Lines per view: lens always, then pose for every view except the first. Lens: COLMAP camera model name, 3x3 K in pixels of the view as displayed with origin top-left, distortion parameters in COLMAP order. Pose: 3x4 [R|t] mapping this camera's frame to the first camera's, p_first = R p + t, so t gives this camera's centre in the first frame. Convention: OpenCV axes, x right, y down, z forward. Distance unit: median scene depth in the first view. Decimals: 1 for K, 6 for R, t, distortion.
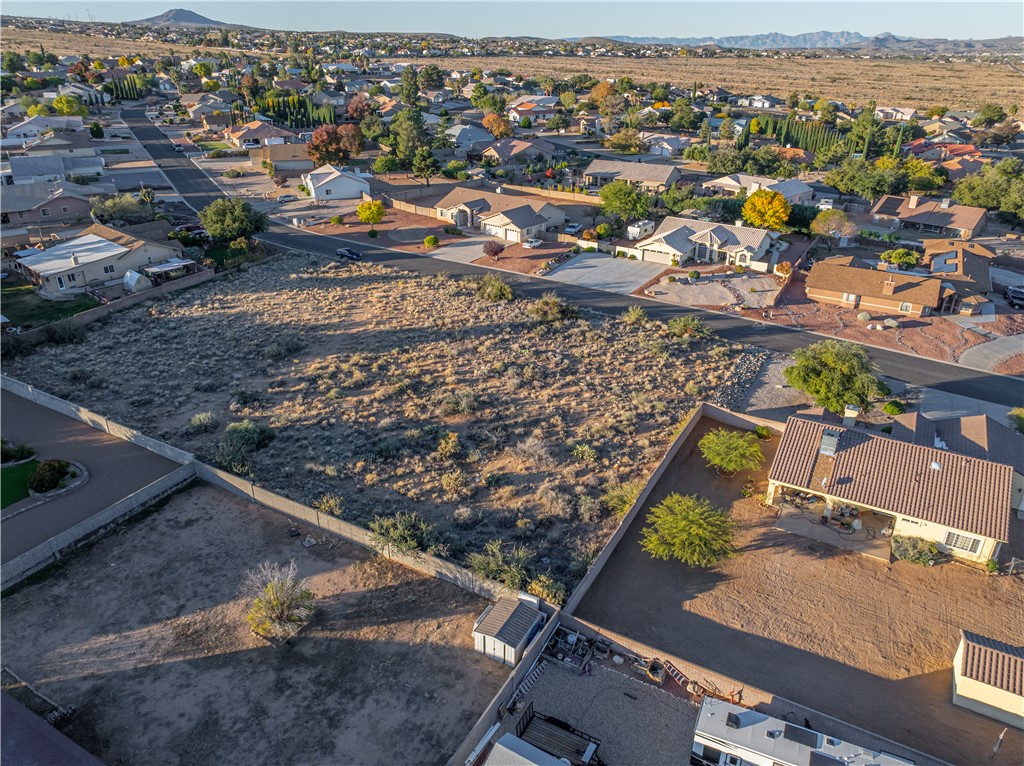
lens RADIAL K [[716.5, 0, 515.1], [0, 716.5, 383.6], [0, 0, 1]] dist [-0.025822, 0.017174]
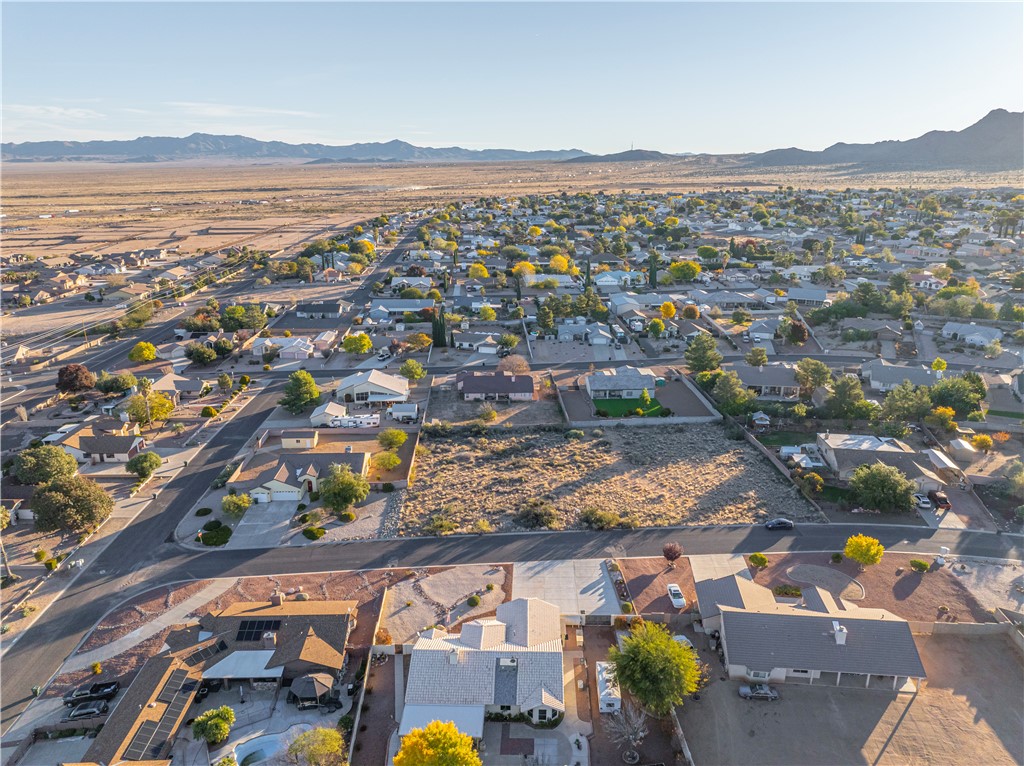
lens RADIAL K [[716.5, 0, 516.4], [0, 716.5, 378.5], [0, 0, 1]] dist [-0.025822, 0.017174]
pose [[-0.846108, 0.144287, -0.513111, 0.743455], [-0.241883, 0.753891, 0.610853, -1.104043], [0.474968, 0.640960, -0.602973, 1.636480]]
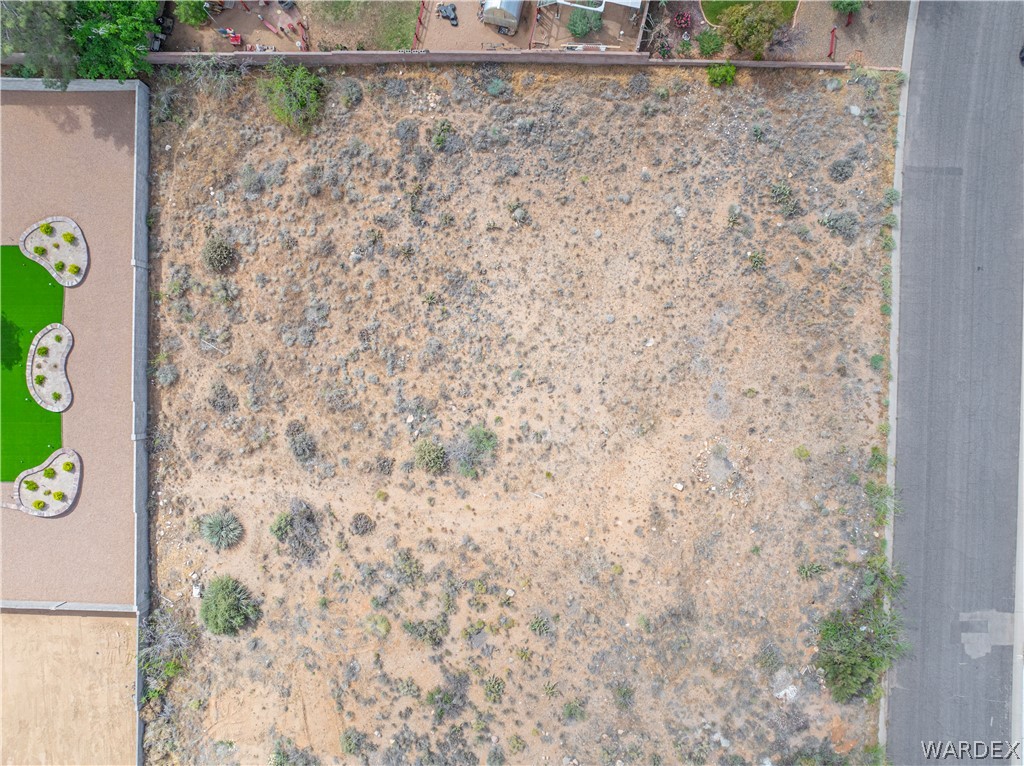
lens RADIAL K [[716.5, 0, 510.0], [0, 716.5, 352.8], [0, 0, 1]] dist [-0.025822, 0.017174]
pose [[0.472829, 0.880945, -0.019214, -0.329651], [-0.364199, 0.215240, 0.906107, -0.562349], [0.802366, -0.421436, 0.422611, 0.749102]]
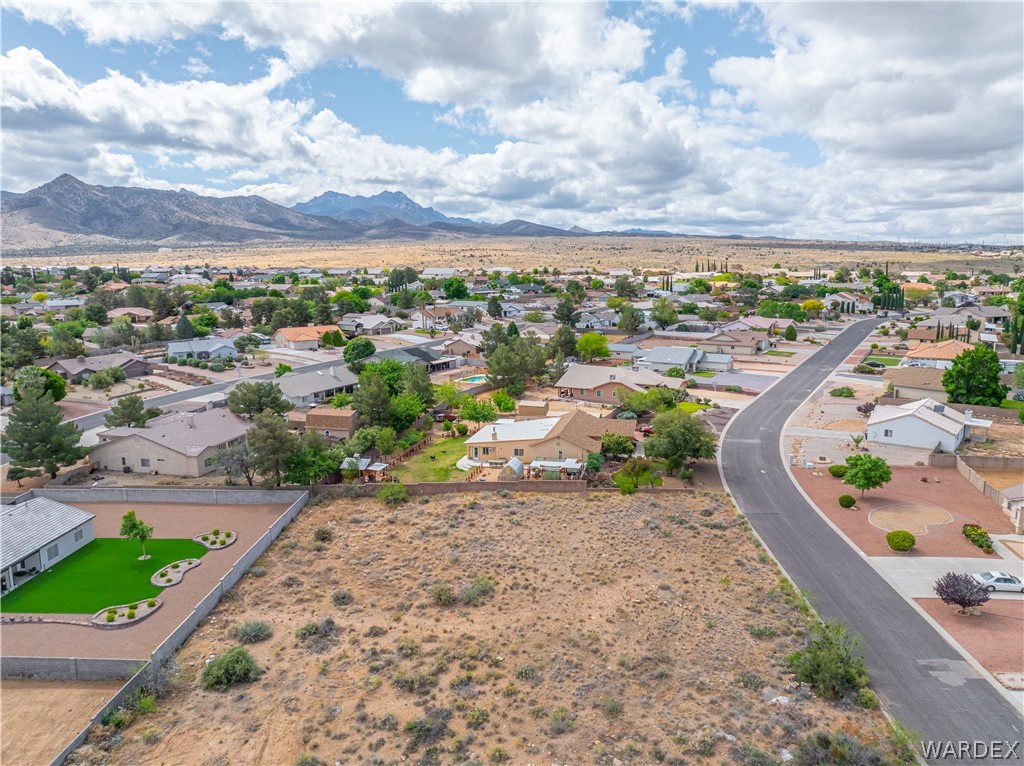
lens RADIAL K [[716.5, 0, 515.2], [0, 716.5, 389.5], [0, 0, 1]] dist [-0.025822, 0.017174]
pose [[0.451016, 0.149090, -0.879975, 0.308809], [-0.382020, 0.923315, -0.039364, -0.221235], [0.806626, 0.353922, 0.473386, 0.555498]]
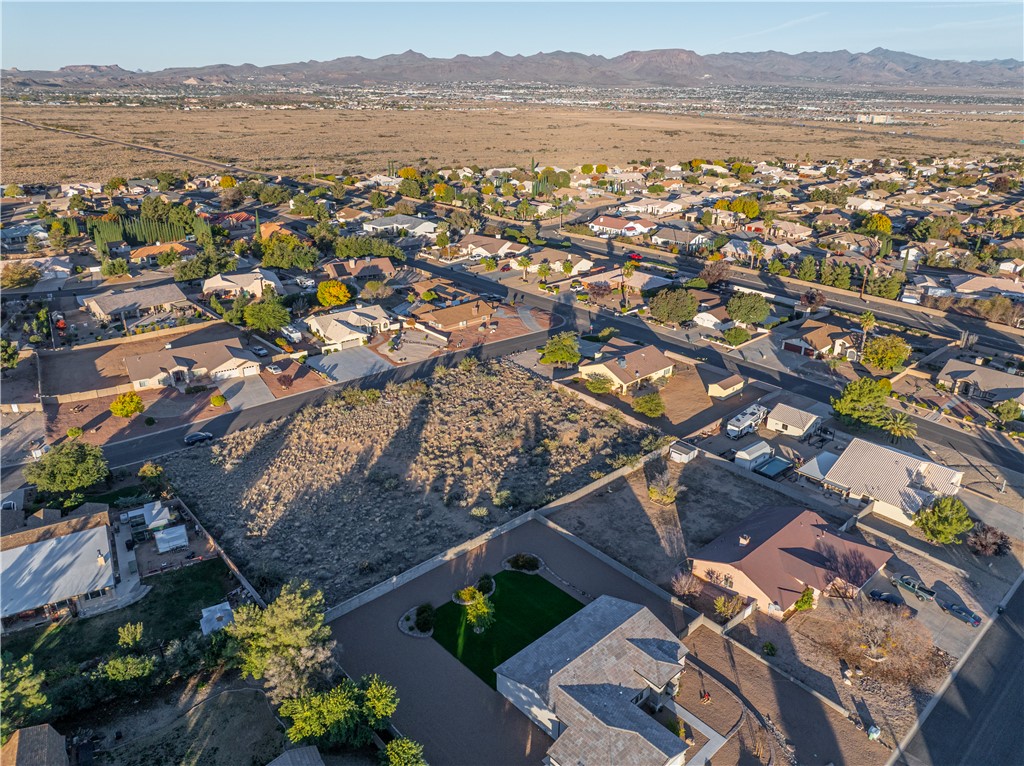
lens RADIAL K [[716.5, 0, 516.6], [0, 716.5, 380.7], [0, 0, 1]] dist [-0.025822, 0.017174]
pose [[0.314990, -0.375802, 0.871524, -1.218536], [0.407955, 0.882721, 0.233186, -0.387229], [-0.856945, 0.282092, 0.431358, 0.145239]]
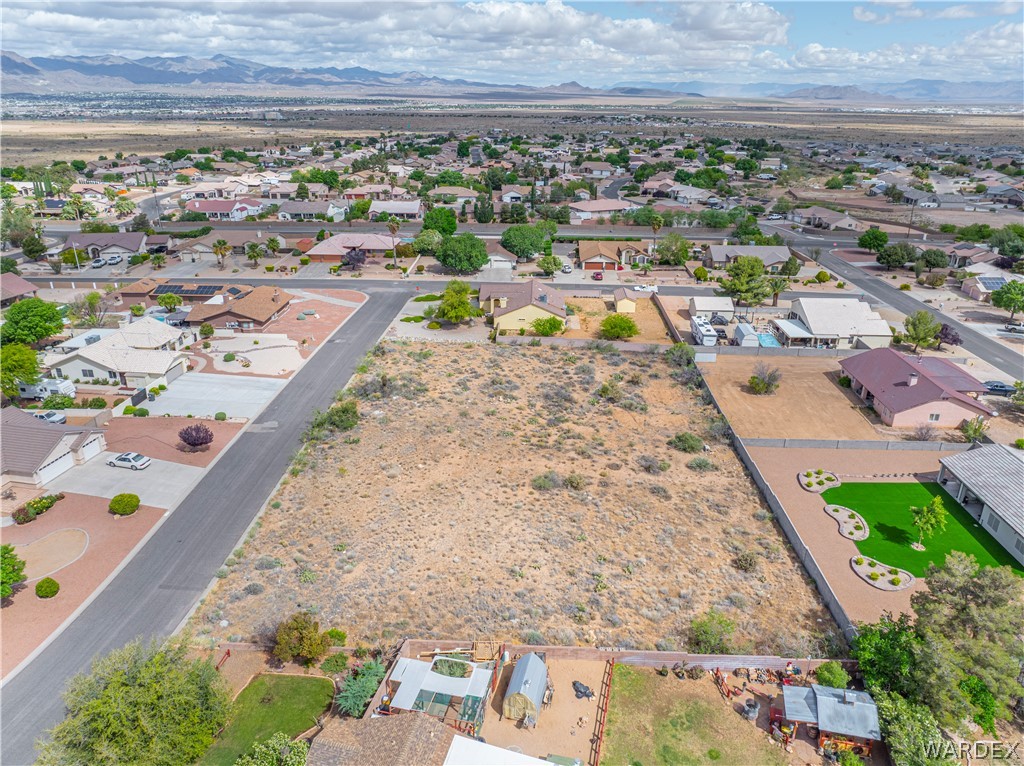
lens RADIAL K [[716.5, 0, 517.6], [0, 716.5, 383.5], [0, 0, 1]] dist [-0.025822, 0.017174]
pose [[-0.462211, -0.348215, 0.815541, -0.914950], [0.377915, 0.754628, 0.536392, -0.602311], [-0.802210, 0.556132, -0.217202, 1.067772]]
